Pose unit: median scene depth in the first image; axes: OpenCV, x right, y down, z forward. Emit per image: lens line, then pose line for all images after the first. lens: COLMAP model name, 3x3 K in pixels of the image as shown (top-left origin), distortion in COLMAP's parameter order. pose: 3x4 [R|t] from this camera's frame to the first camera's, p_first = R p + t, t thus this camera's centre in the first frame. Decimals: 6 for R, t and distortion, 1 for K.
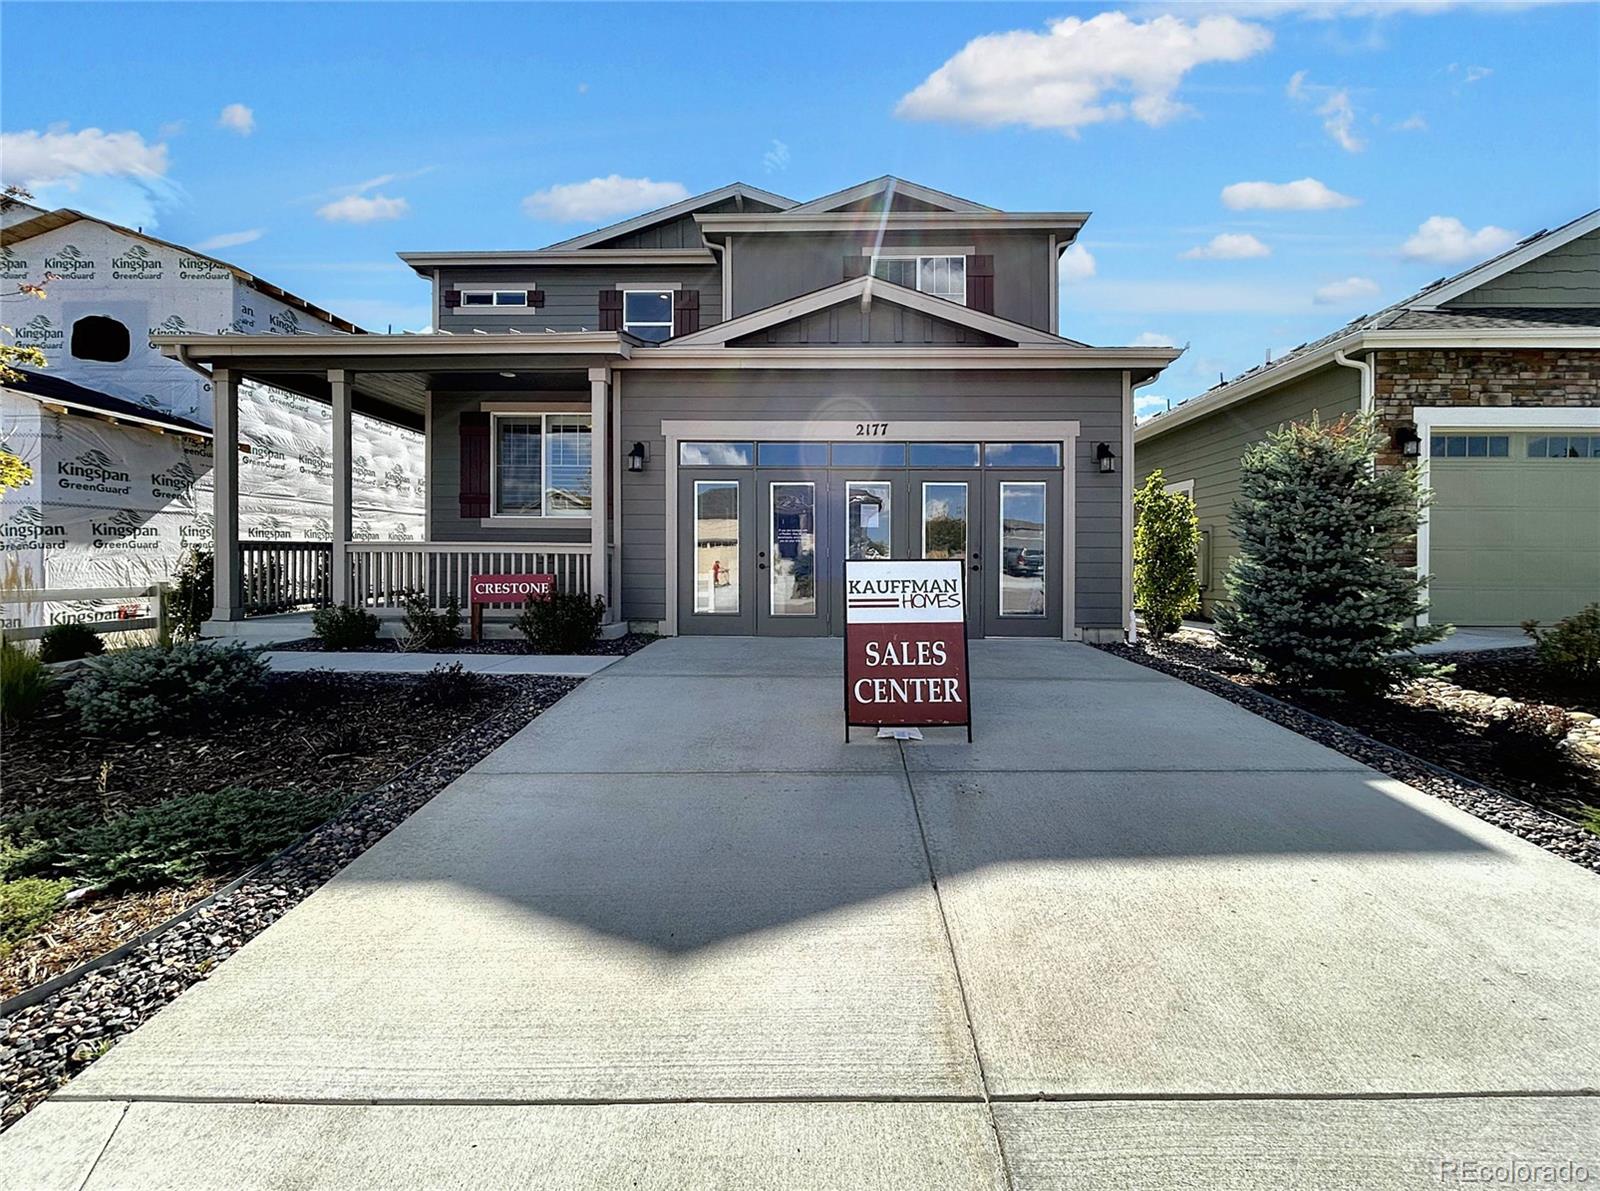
lens RADIAL K [[647.4, 0, 803.0], [0, 647.4, 598.8], [0, 0, 1]] dist [-0.000812, 0.001645]
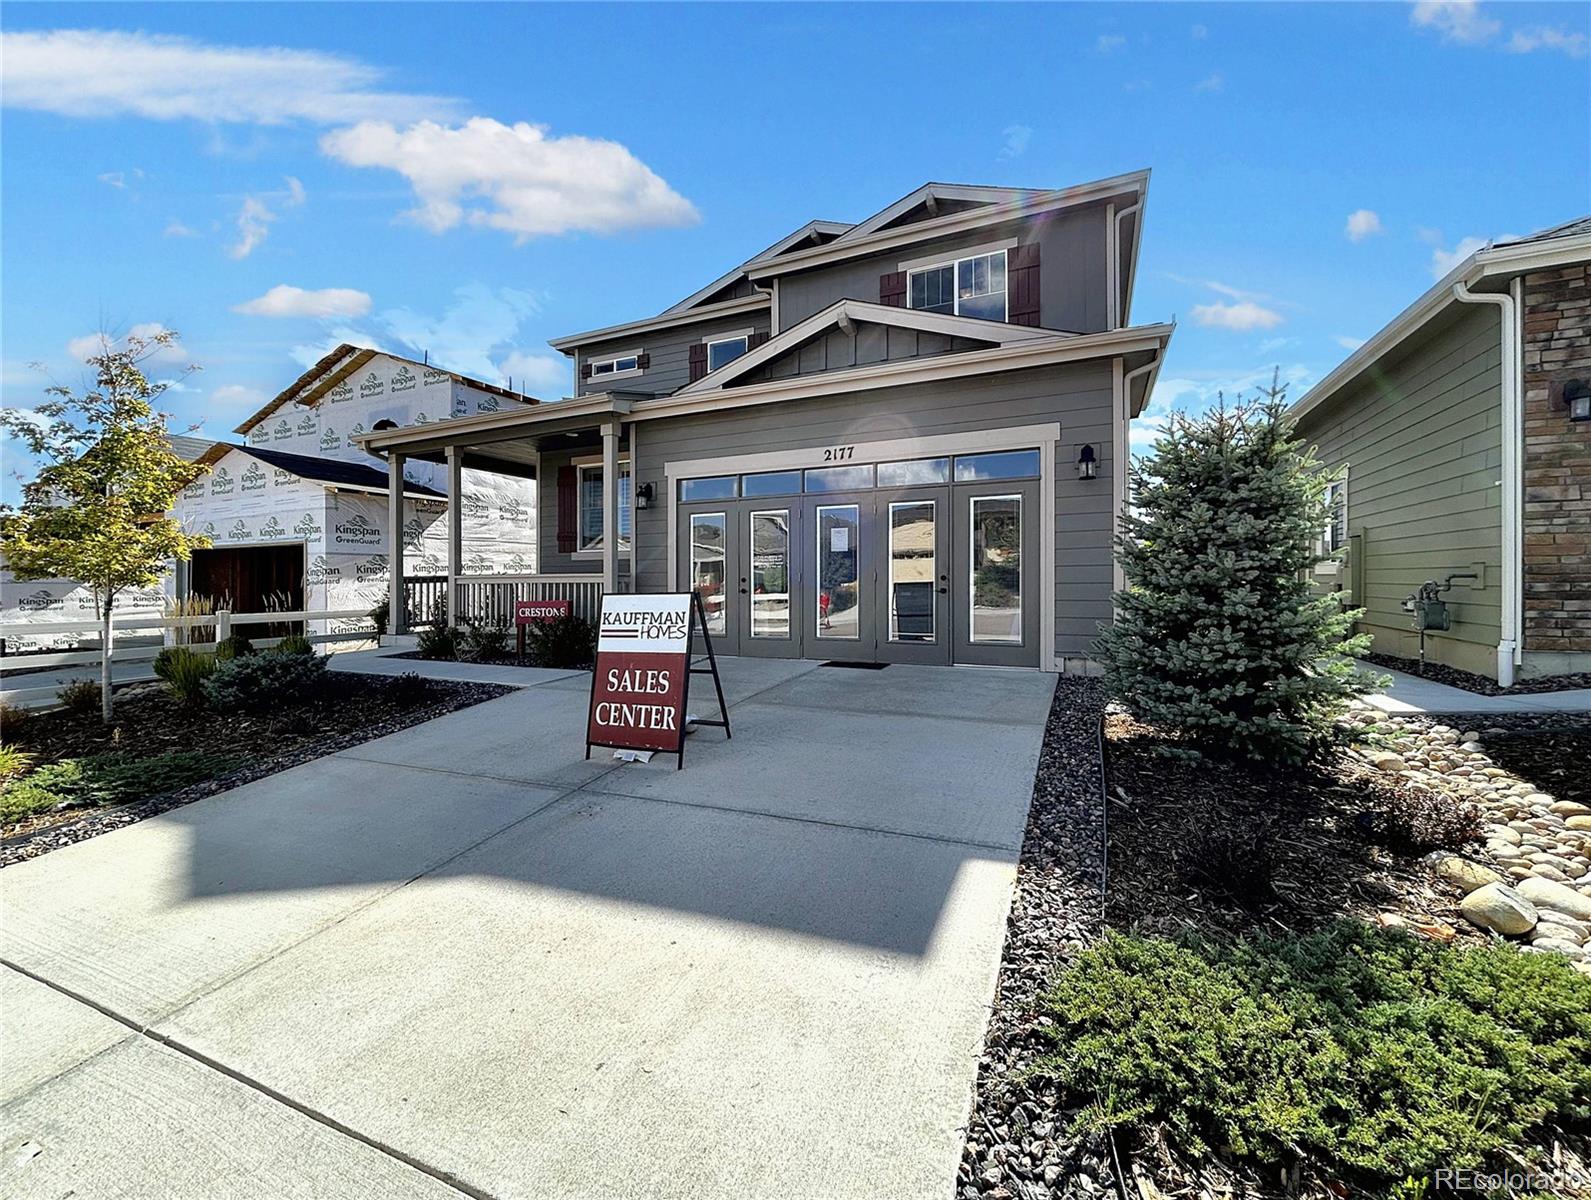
lens RADIAL K [[644.5, 0, 836.1], [0, 644.5, 610.8], [0, 0, 1]] dist [-0.000636, 0.000606]
pose [[0.924575, 0.002488, -0.380993, 0.858170], [-0.002737, 0.999996, -0.000112, -0.032310], [0.380991, 0.001146, 0.924578, 0.136134]]
